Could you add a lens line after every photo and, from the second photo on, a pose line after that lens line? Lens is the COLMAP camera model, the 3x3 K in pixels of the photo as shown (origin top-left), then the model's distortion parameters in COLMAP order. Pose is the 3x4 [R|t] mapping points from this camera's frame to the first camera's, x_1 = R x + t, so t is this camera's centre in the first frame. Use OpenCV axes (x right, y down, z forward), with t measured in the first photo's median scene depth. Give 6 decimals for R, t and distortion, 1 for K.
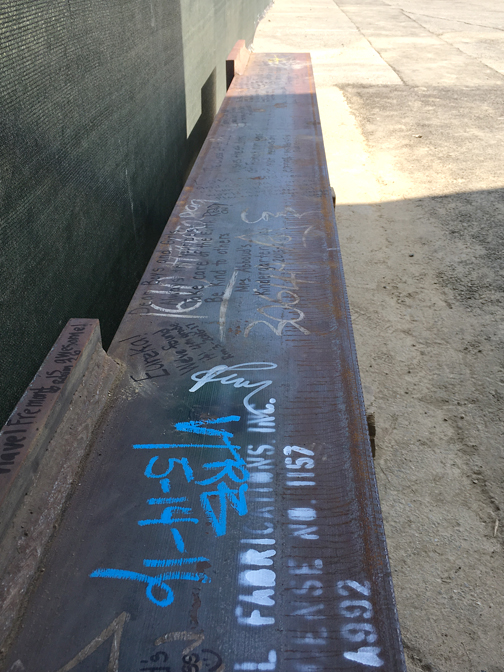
lens RADIAL K [[665.6, 0, 253.7], [0, 665.6, 338.4], [0, 0, 1]] dist [0.078040, 0.000000]
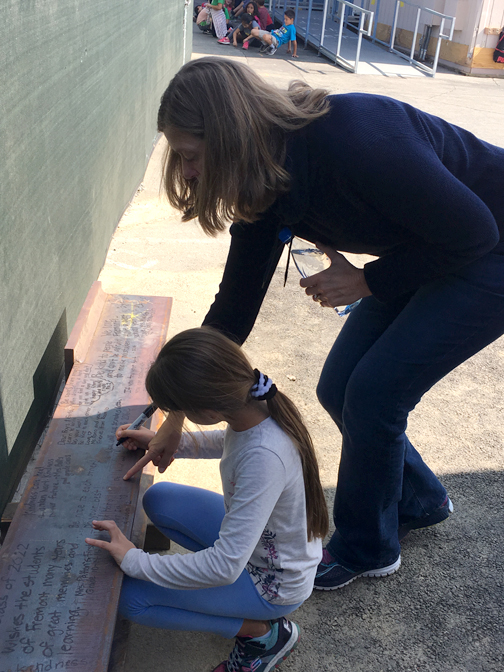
lens RADIAL K [[809.5, 0, 245.4], [0, 809.5, 329.6], [0, 0, 1]] dist [0.066329, 0.000000]
pose [[0.994891, 0.040891, 0.092298, 0.100868], [-0.031667, 0.994555, -0.099282, -0.336991], [-0.095855, 0.095852, 0.990770, -0.125344]]
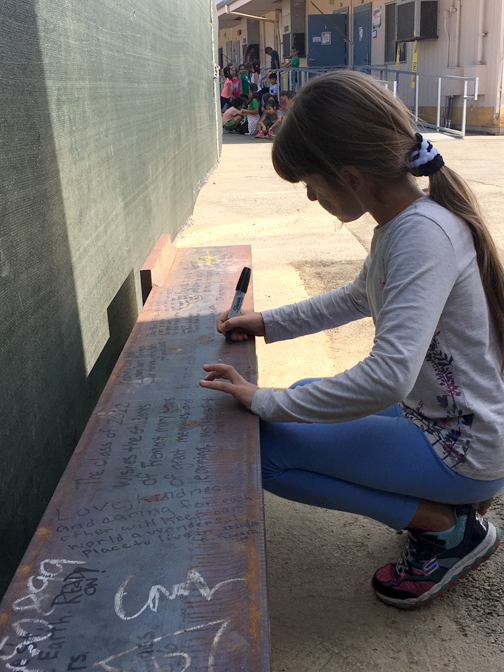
lens RADIAL K [[809.5, 0, 251.2], [0, 809.5, 330.8], [0, 0, 1]] dist [0.066329, 0.000000]
pose [[0.997595, -0.050605, 0.047372, 0.039514], [0.060454, 0.969540, -0.237357, -0.112011], [-0.033918, 0.239650, 0.970267, 0.094570]]
